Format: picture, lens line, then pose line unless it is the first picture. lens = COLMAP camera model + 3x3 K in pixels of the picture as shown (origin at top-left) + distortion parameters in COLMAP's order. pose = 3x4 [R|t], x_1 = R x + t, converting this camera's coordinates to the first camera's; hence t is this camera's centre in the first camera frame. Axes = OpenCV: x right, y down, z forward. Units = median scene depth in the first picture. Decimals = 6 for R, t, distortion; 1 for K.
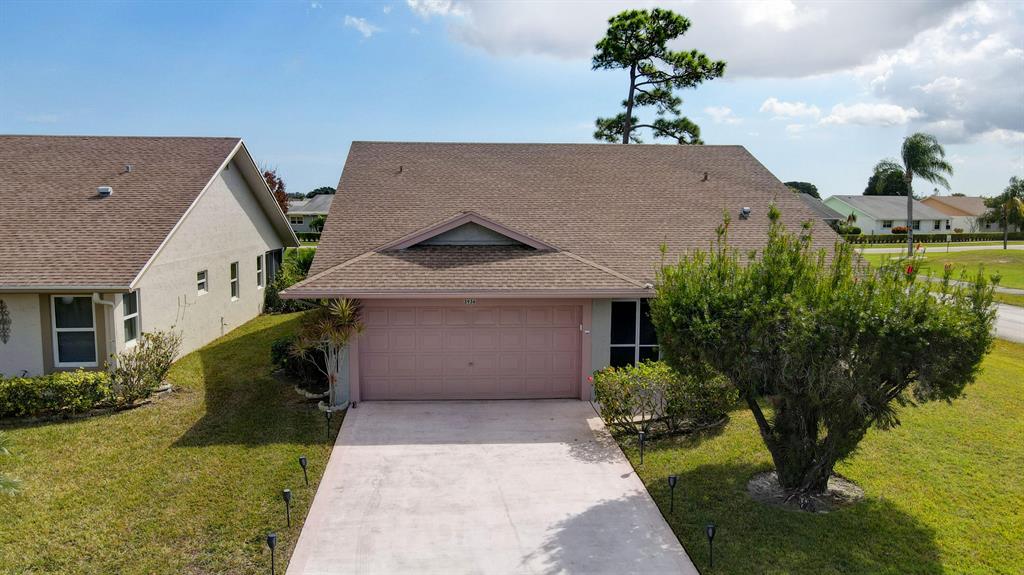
lens RADIAL K [[751.3, 0, 512.0], [0, 751.3, 287.5], [0, 0, 1]] dist [0.011683, 0.008946]
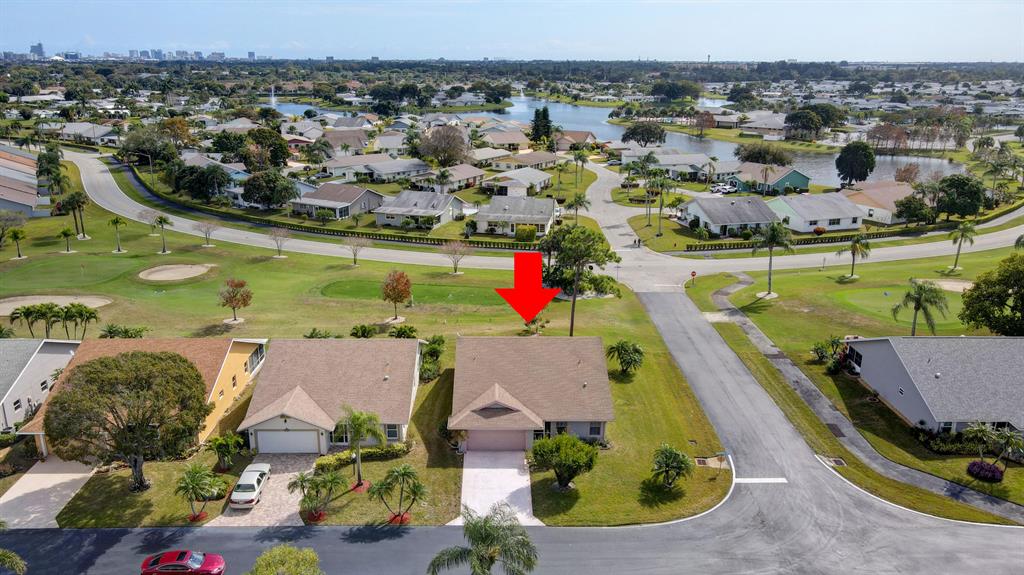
lens RADIAL K [[763.6, 0, 512.0], [0, 763.6, 287.5], [0, 0, 1]] dist [-0.002755, 0.001329]
pose [[0.997695, 0.020281, -0.064755, 0.279314], [-0.007880, 0.982461, 0.186303, -1.484461], [0.067398, -0.185364, 0.980356, -2.812801]]
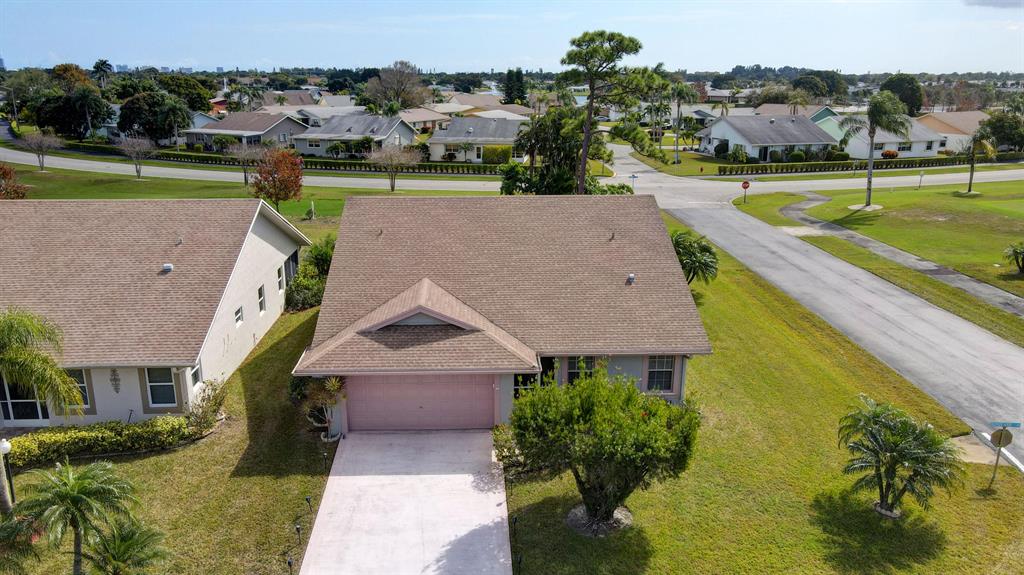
lens RADIAL K [[751.3, 0, 512.0], [0, 751.3, 287.5], [0, 0, 1]] dist [0.011683, 0.008946]
pose [[0.999478, 0.007078, -0.031522, 0.190279], [-0.001845, 0.986615, 0.163058, -0.418805], [0.032254, -0.162915, 0.986113, -0.482223]]
